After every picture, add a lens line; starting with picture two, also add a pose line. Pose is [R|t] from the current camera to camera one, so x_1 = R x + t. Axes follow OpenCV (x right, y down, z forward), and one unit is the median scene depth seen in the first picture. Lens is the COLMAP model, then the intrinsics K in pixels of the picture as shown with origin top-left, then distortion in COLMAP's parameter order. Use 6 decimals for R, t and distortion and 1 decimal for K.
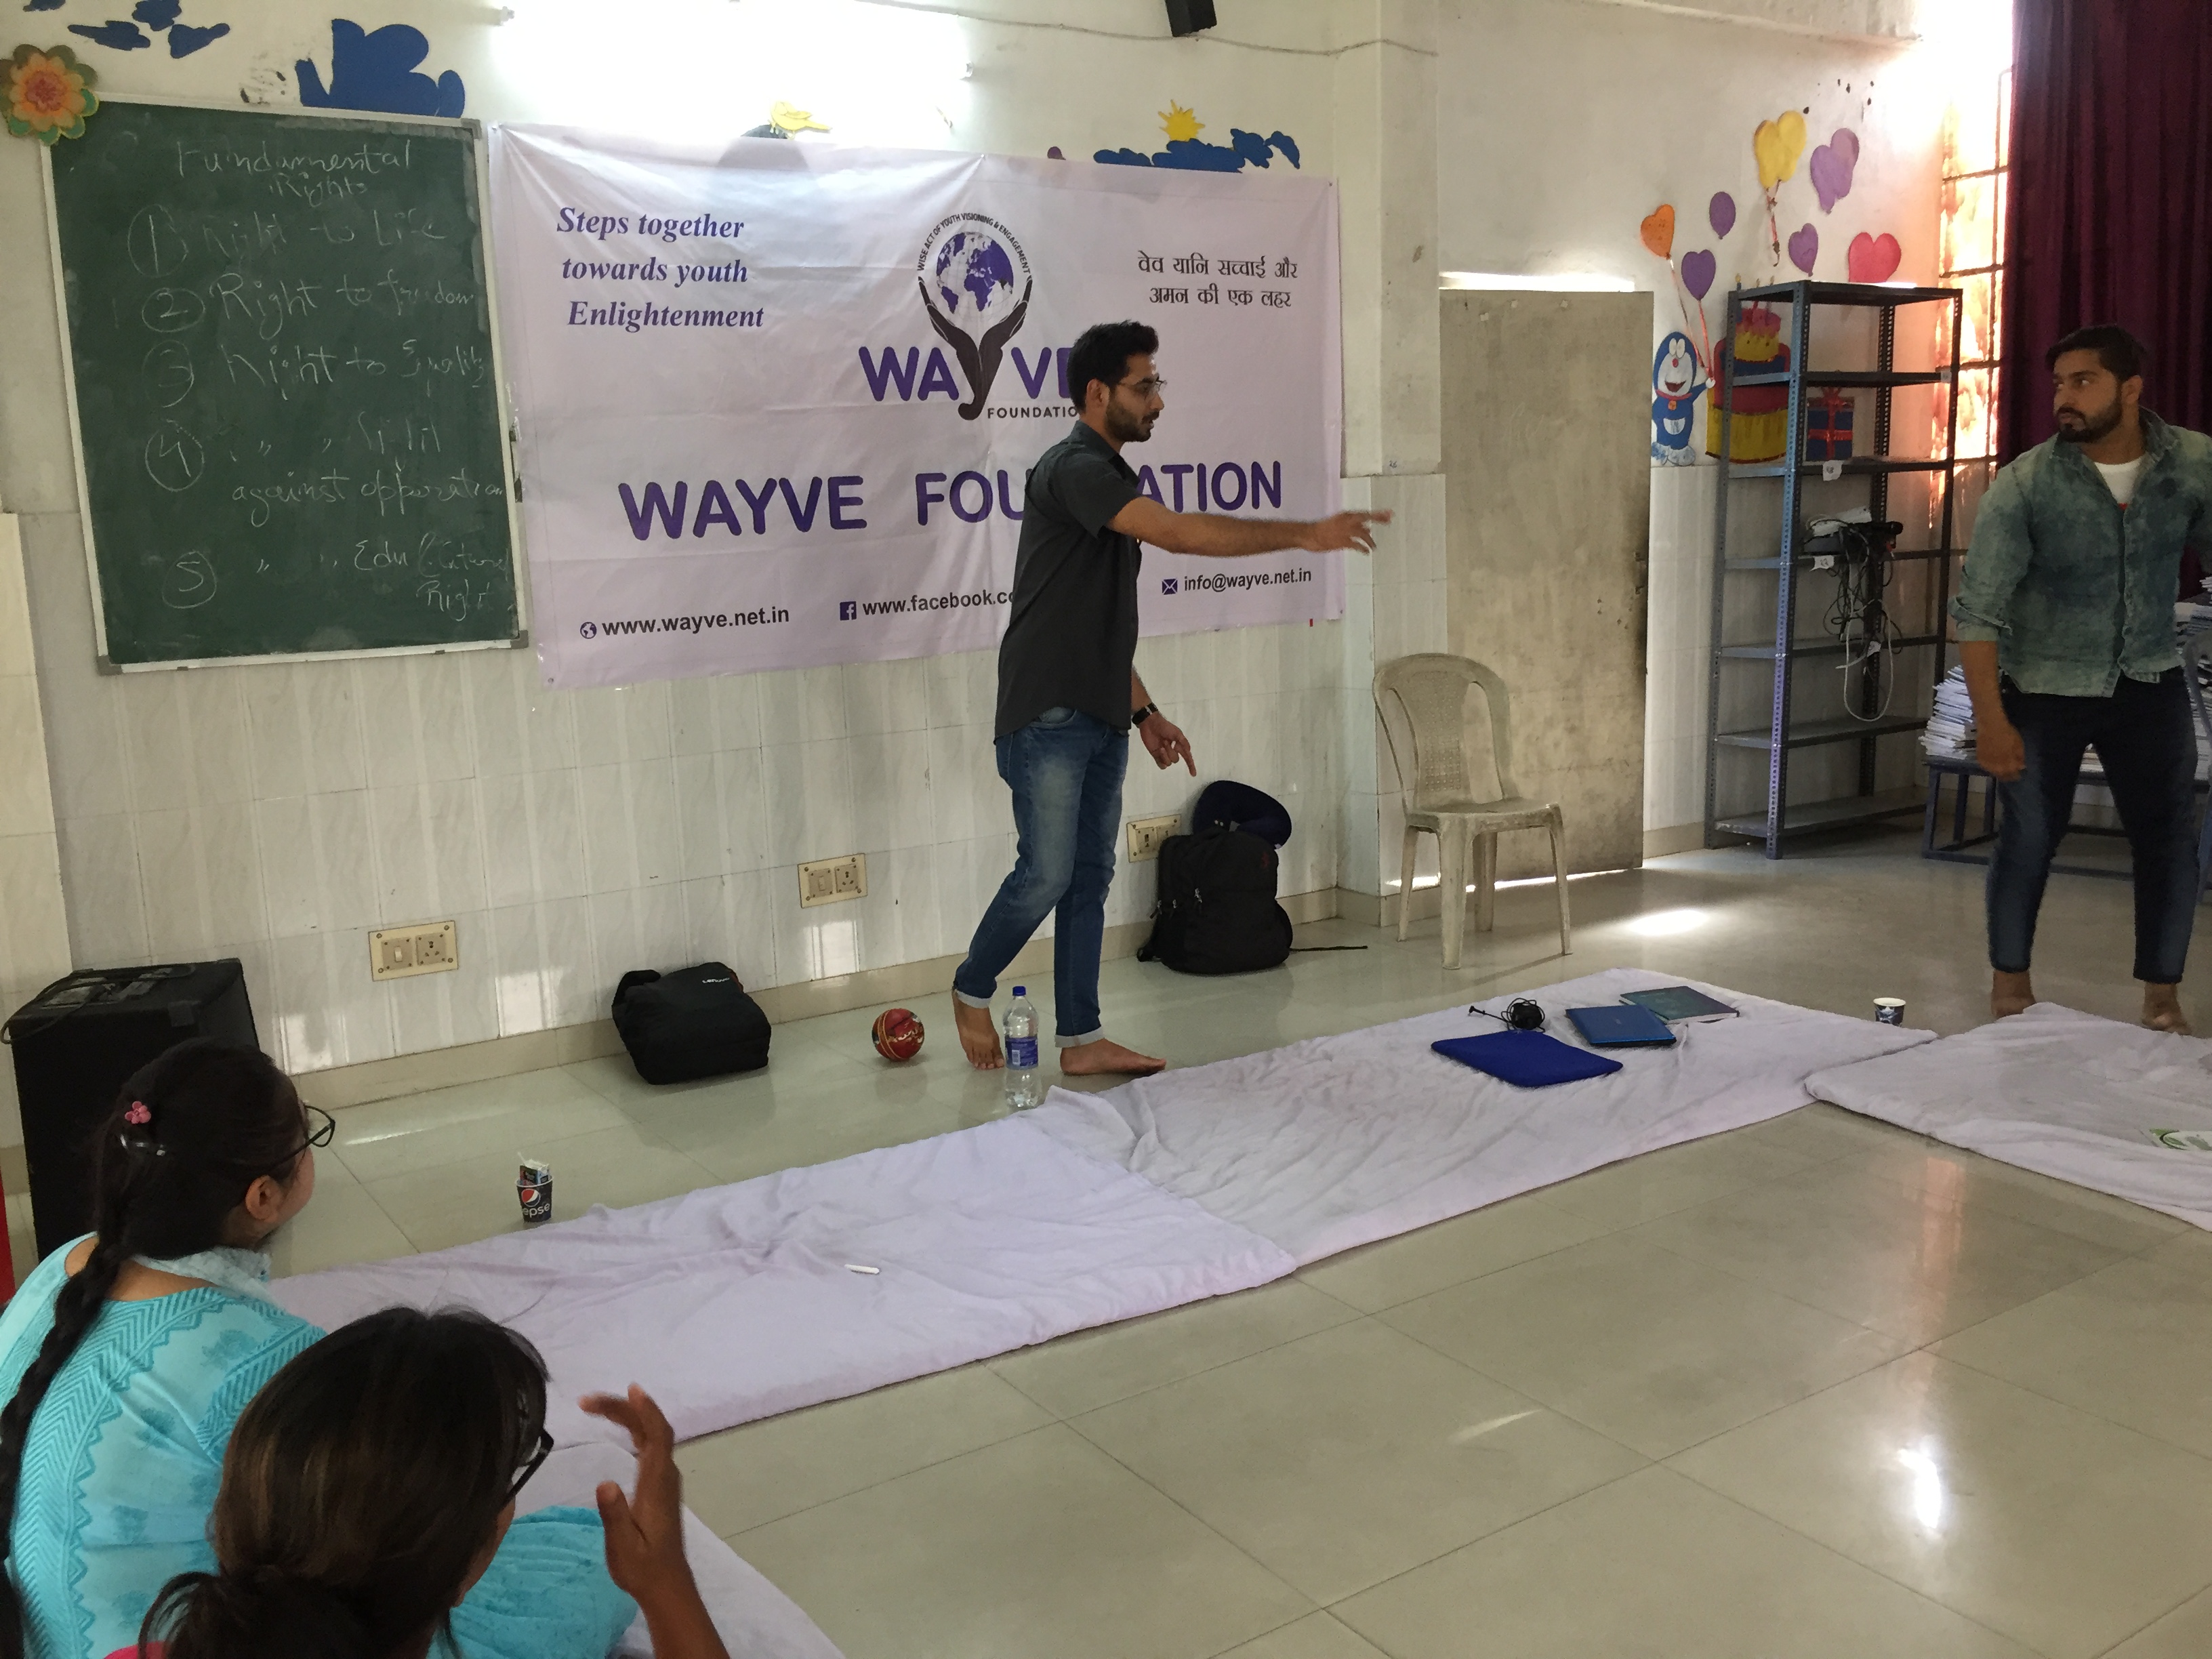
lens RADIAL K [[1924.6, 0, 1112.6], [0, 1924.6, 826.0], [0, 0, 1]] dist [0.083470, -0.130765]
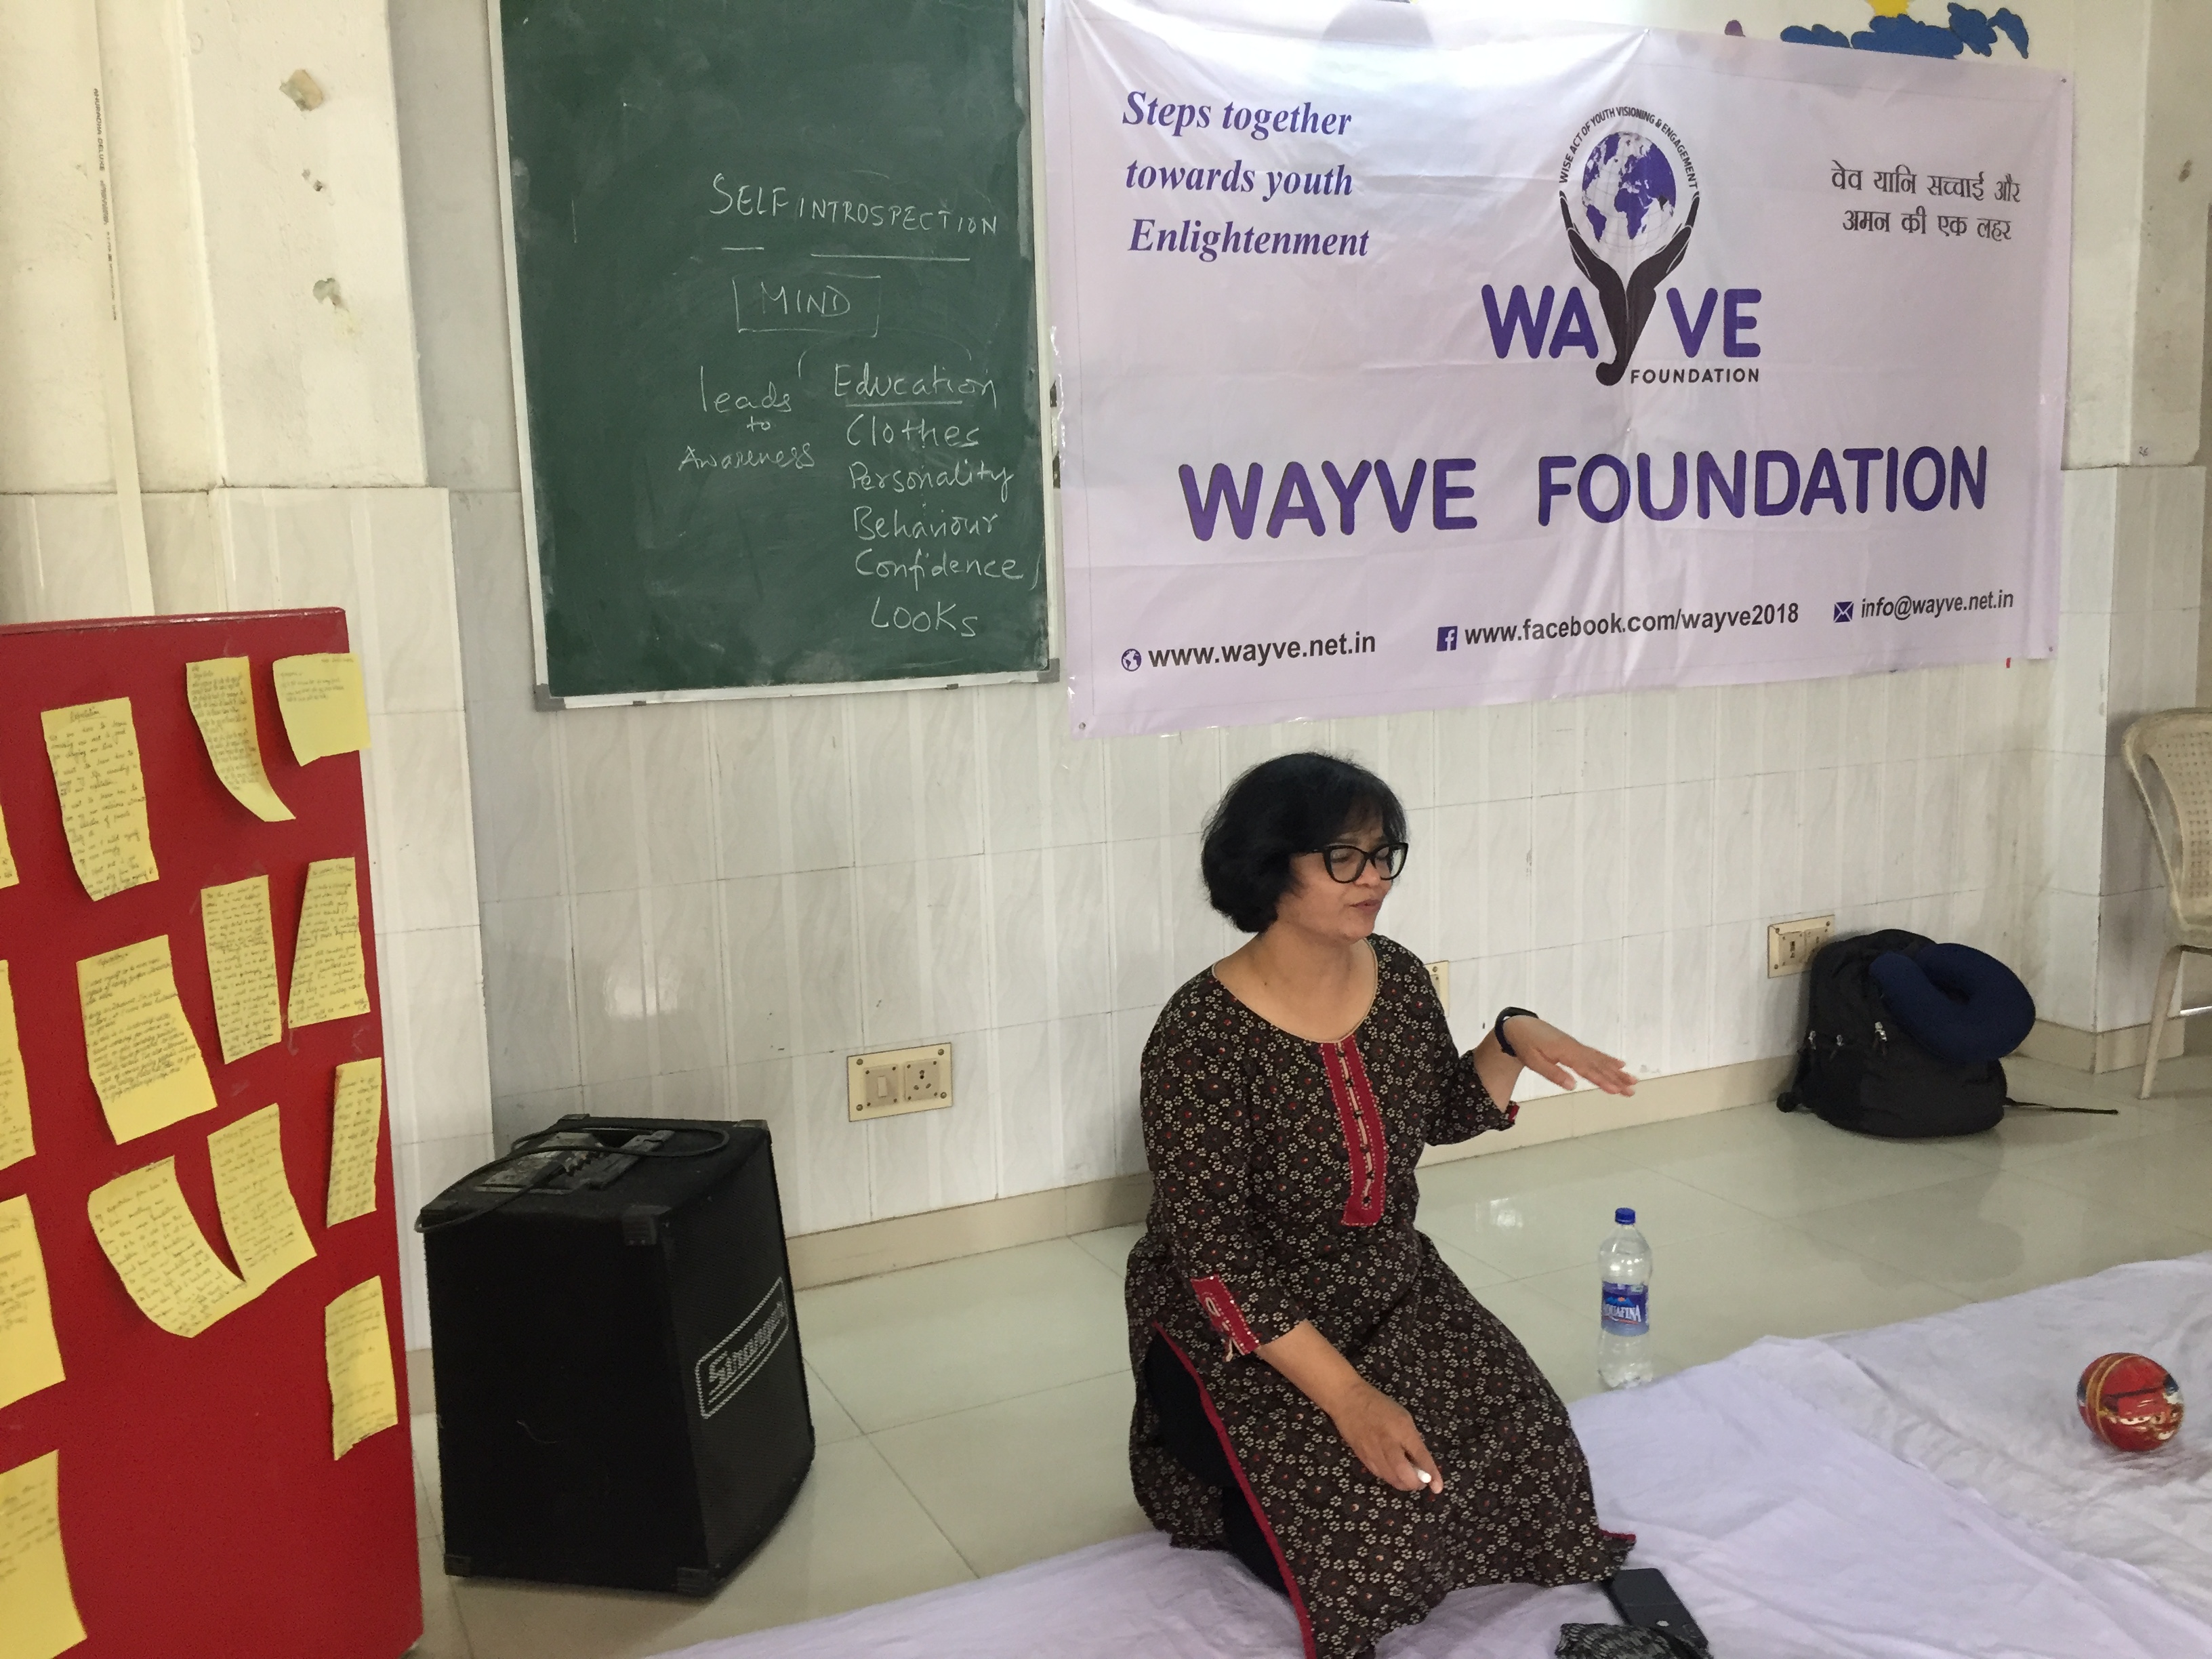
lens RADIAL K [[1913.8, 0, 1099.8], [0, 1913.8, 822.5], [0, 0, 1]] dist [0.091321, -0.142625]
pose [[0.990491, 0.030133, -0.134241, -0.172040], [-0.032204, 0.999393, -0.013282, -0.026580], [0.133759, 0.017479, 0.990860, 0.250606]]
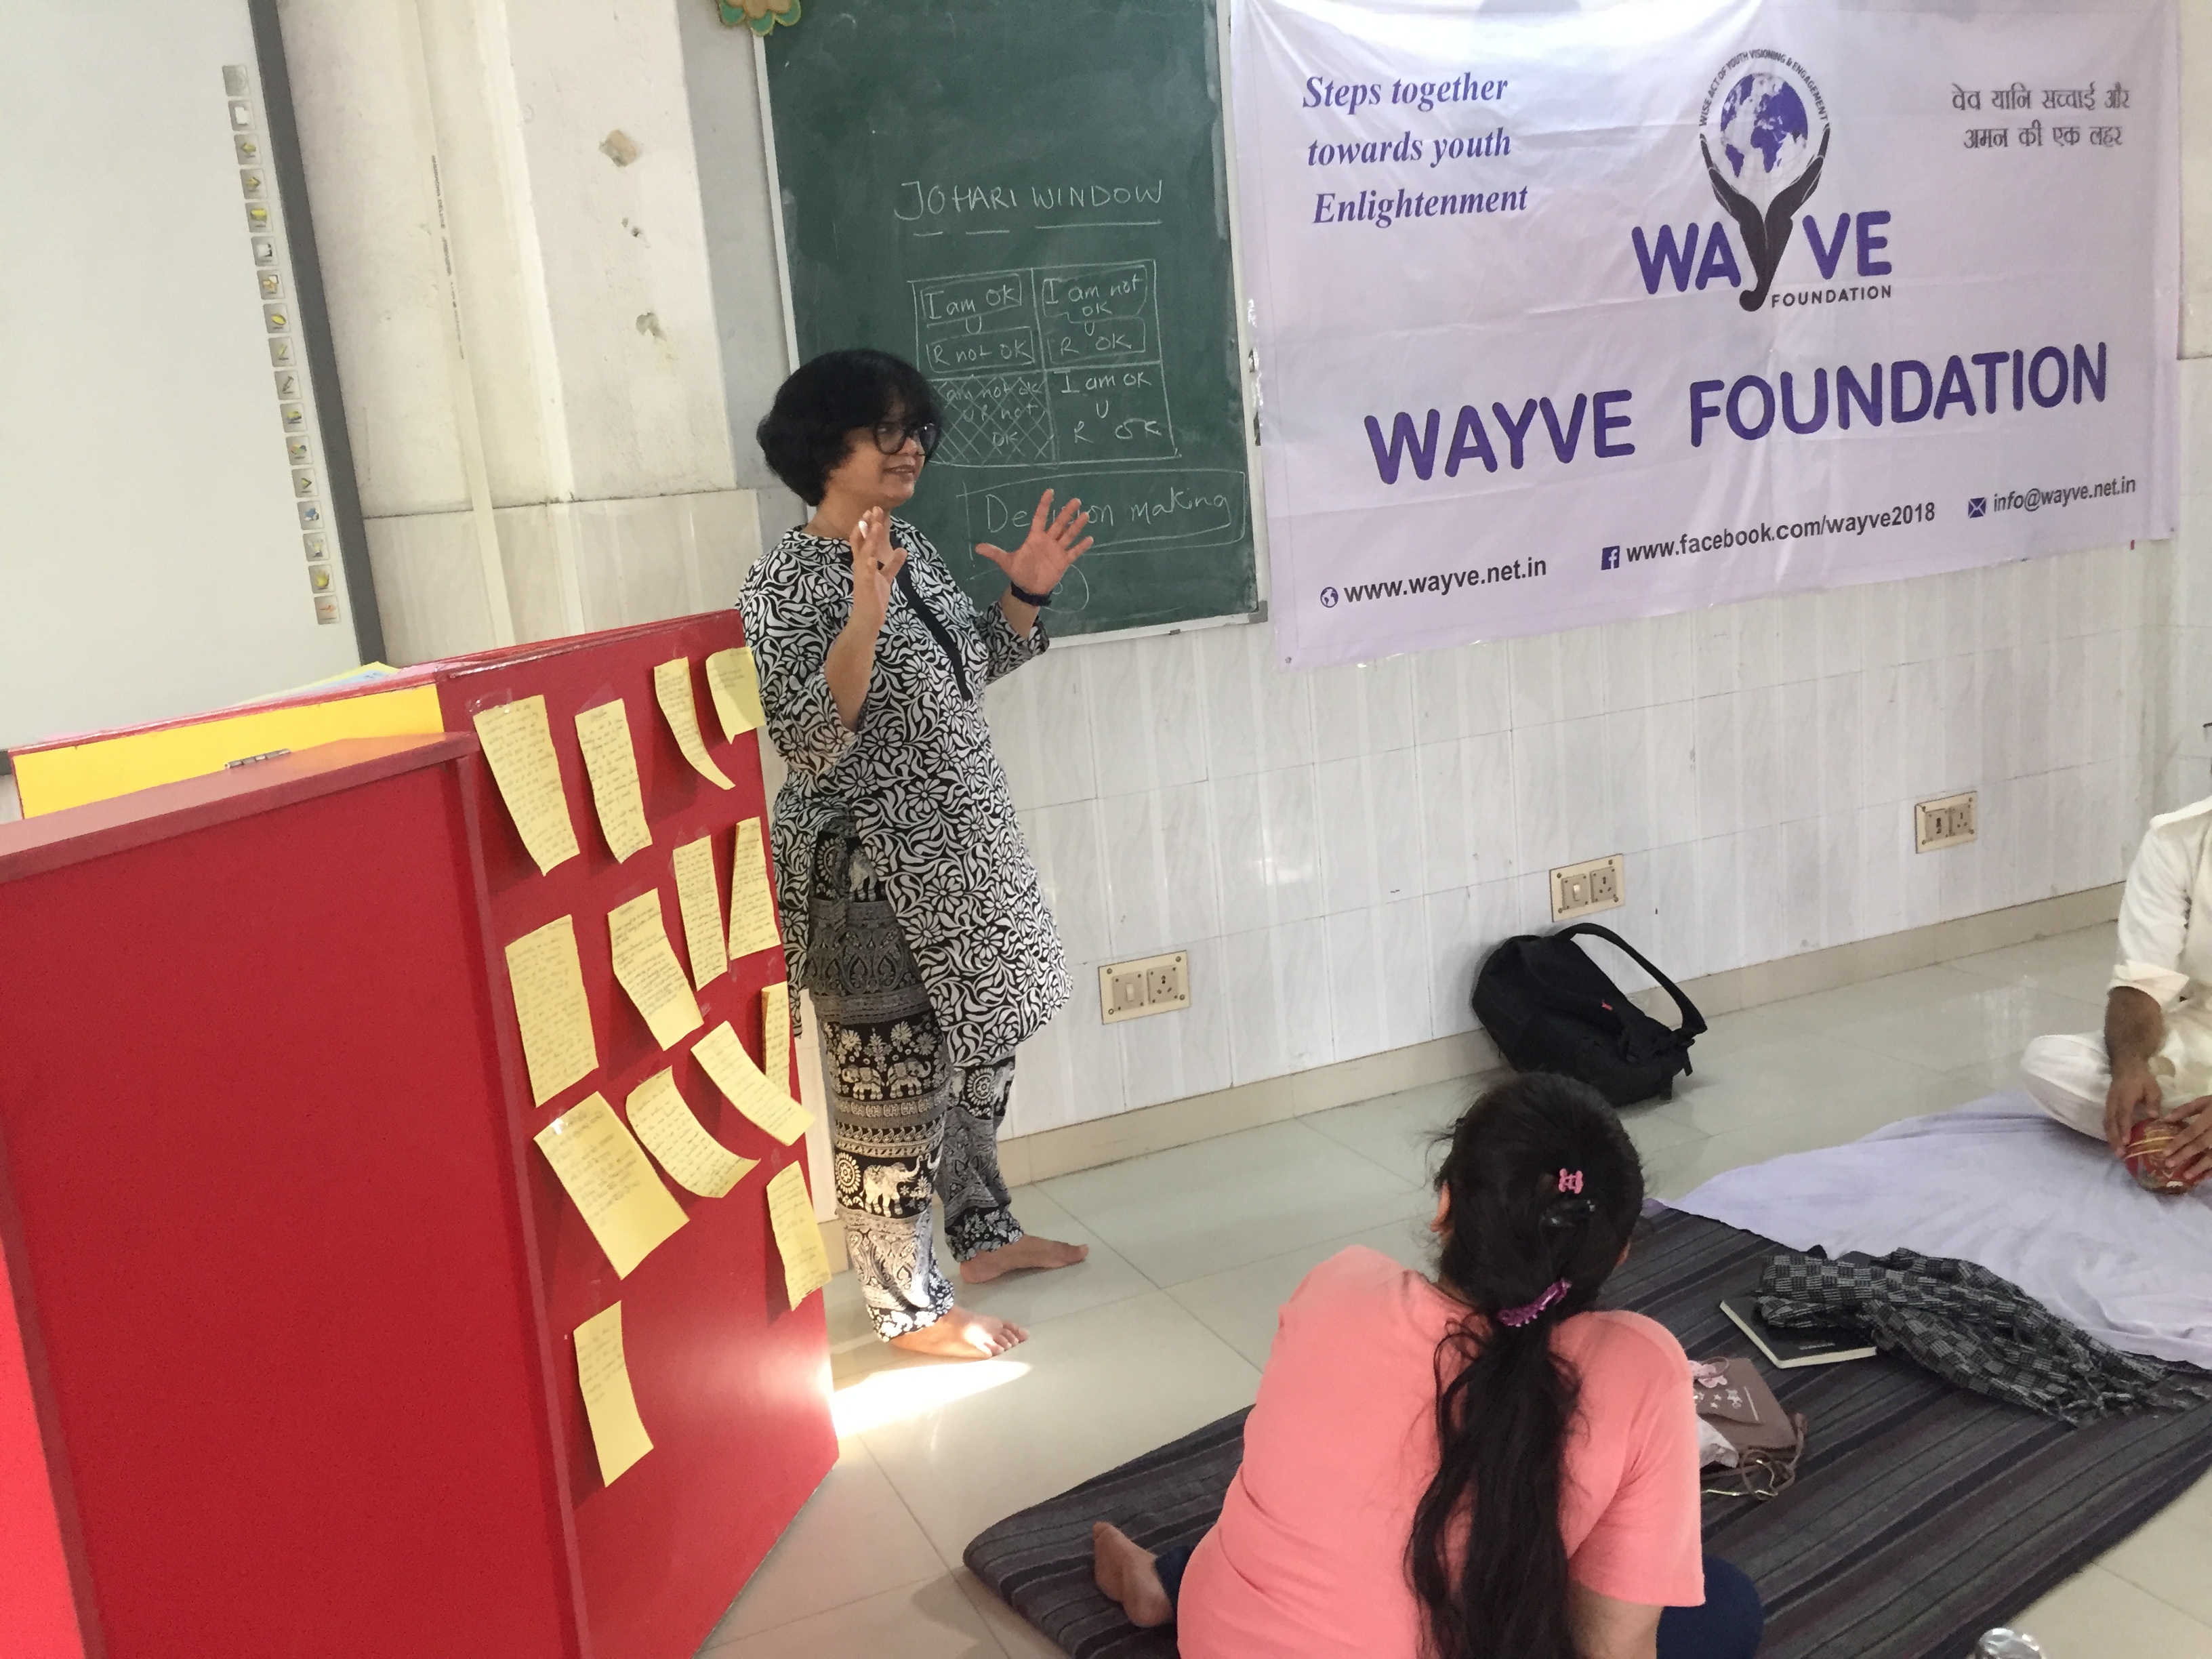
lens RADIAL K [[1886.9, 0, 1090.5], [0, 1886.9, 819.7], [0, 0, 1]] dist [0.091583, -0.142265]
pose [[0.983789, -0.016620, -0.178560, -0.216409], [0.022578, 0.999252, 0.031383, -0.032144], [0.177905, -0.034906, 0.983428, 0.173857]]
